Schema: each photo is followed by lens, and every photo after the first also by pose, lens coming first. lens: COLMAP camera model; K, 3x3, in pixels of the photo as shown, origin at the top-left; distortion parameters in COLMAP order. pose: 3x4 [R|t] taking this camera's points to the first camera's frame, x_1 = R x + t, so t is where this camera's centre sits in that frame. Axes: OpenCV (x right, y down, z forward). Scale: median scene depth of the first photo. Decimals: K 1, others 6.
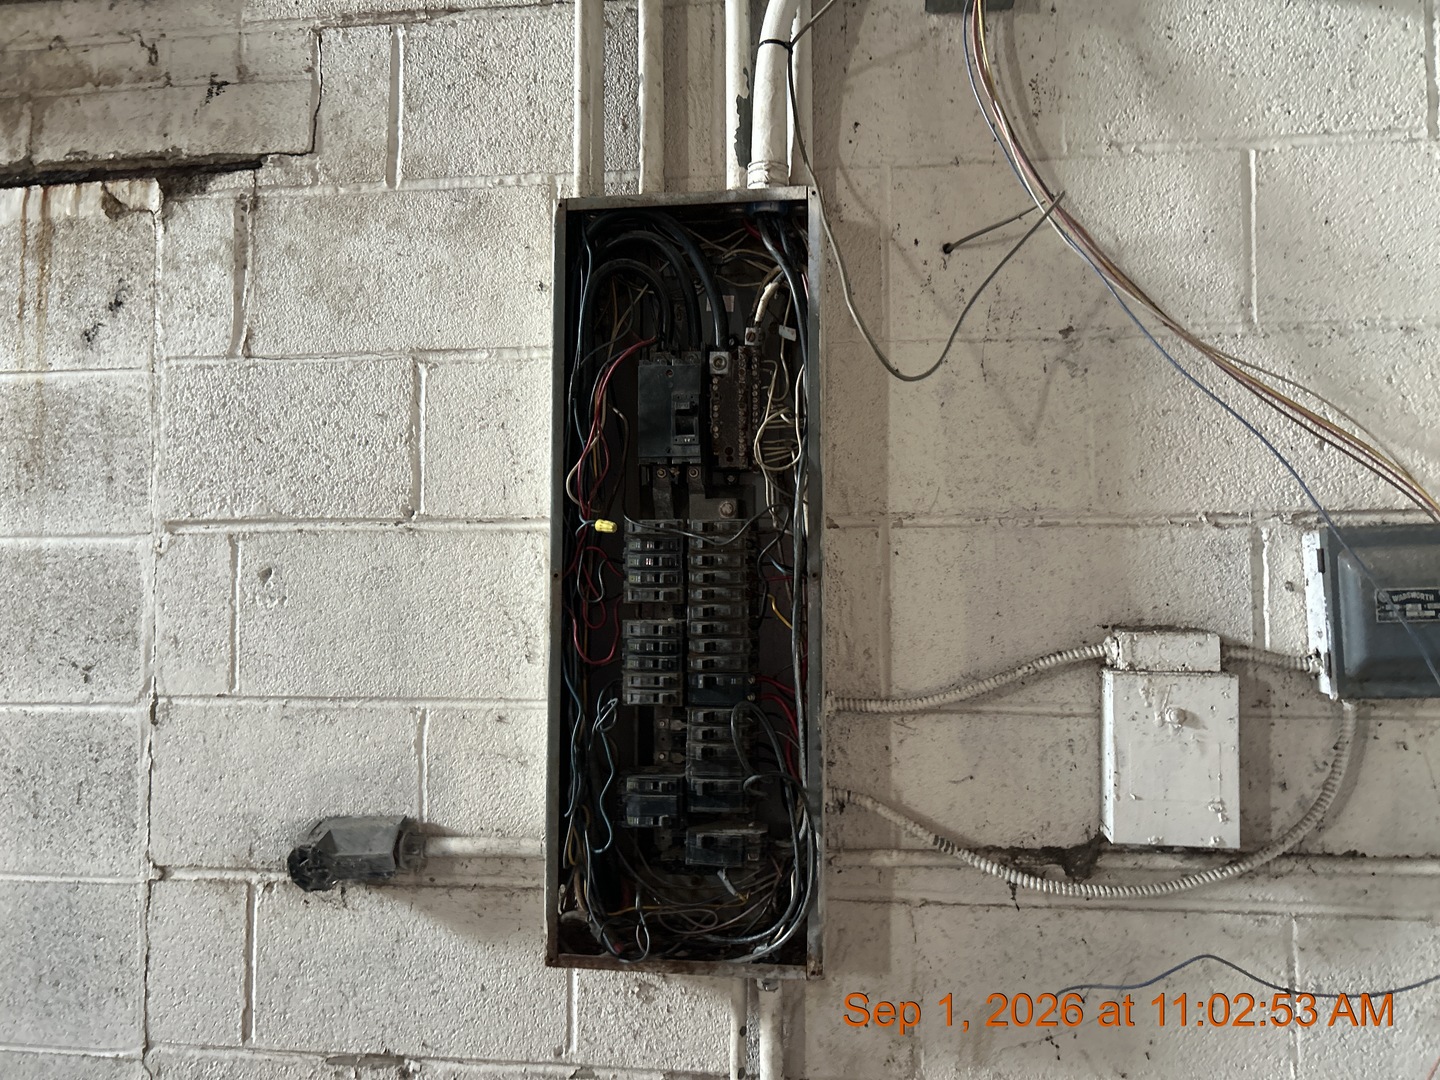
lens RADIAL K [[1093.4, 0, 720.6], [0, 1093.4, 539.9], [0, 0, 1]] dist [0.039390, -0.042296]
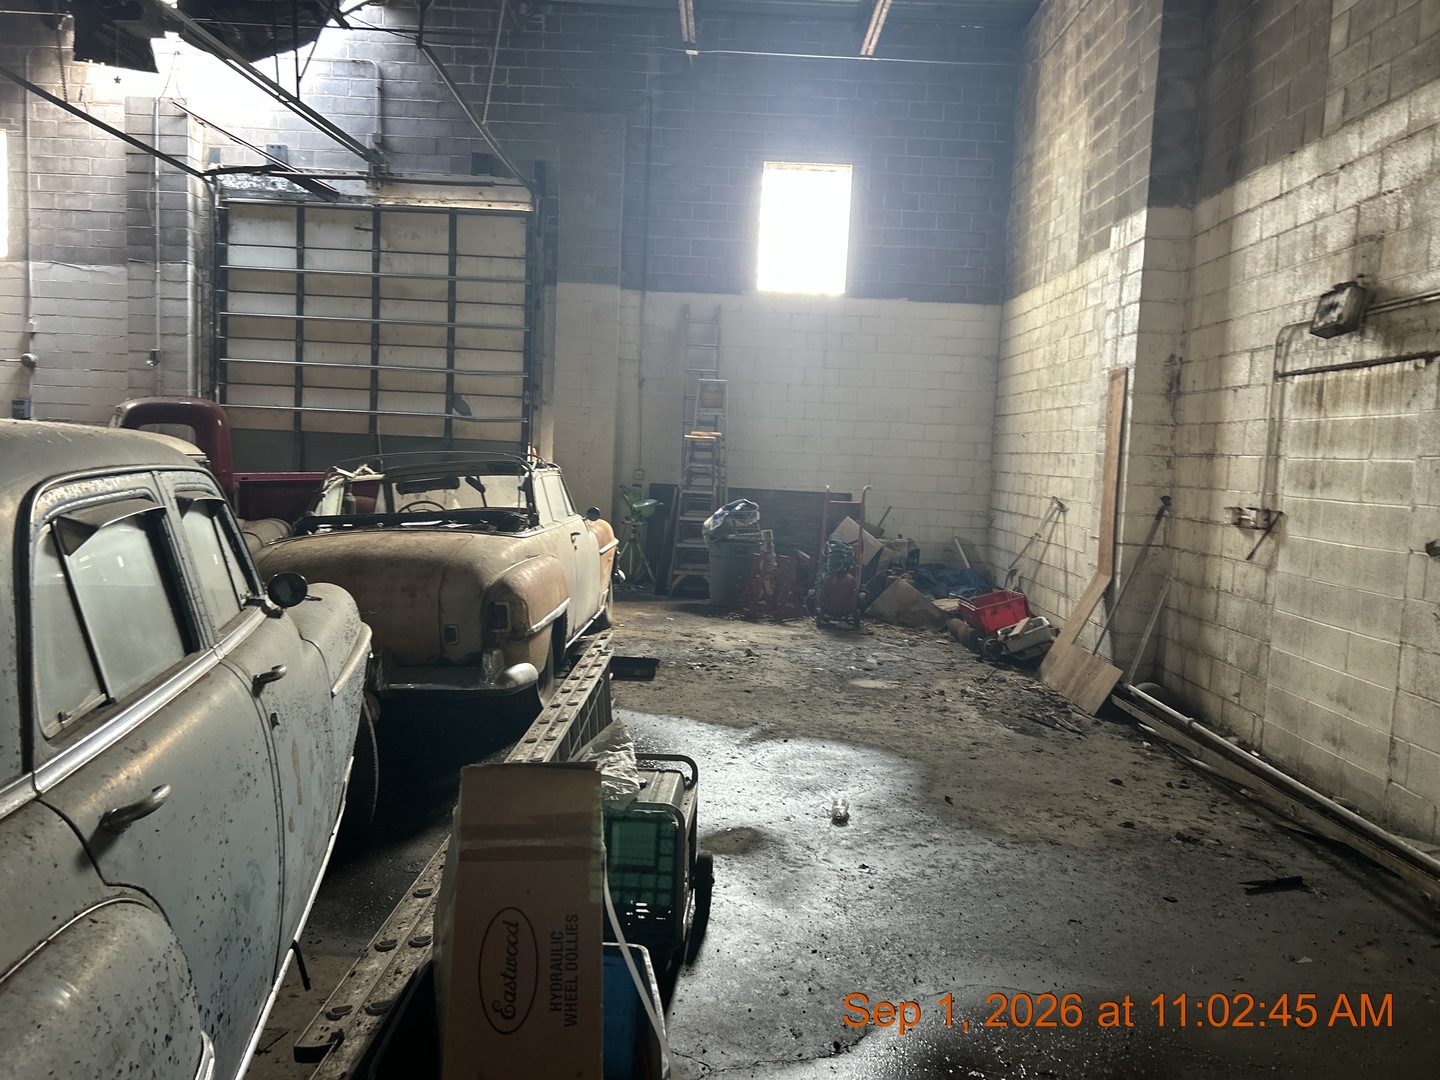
lens RADIAL K [[1093.4, 0, 715.4], [0, 1093.4, 539.1], [0, 0, 1]] dist [0.039390, -0.042296]
pose [[0.119747, 0.085432, -0.989122, 2.766156], [0.006140, 0.996208, 0.086787, -0.071747], [0.992785, -0.016466, 0.118769, -1.688043]]
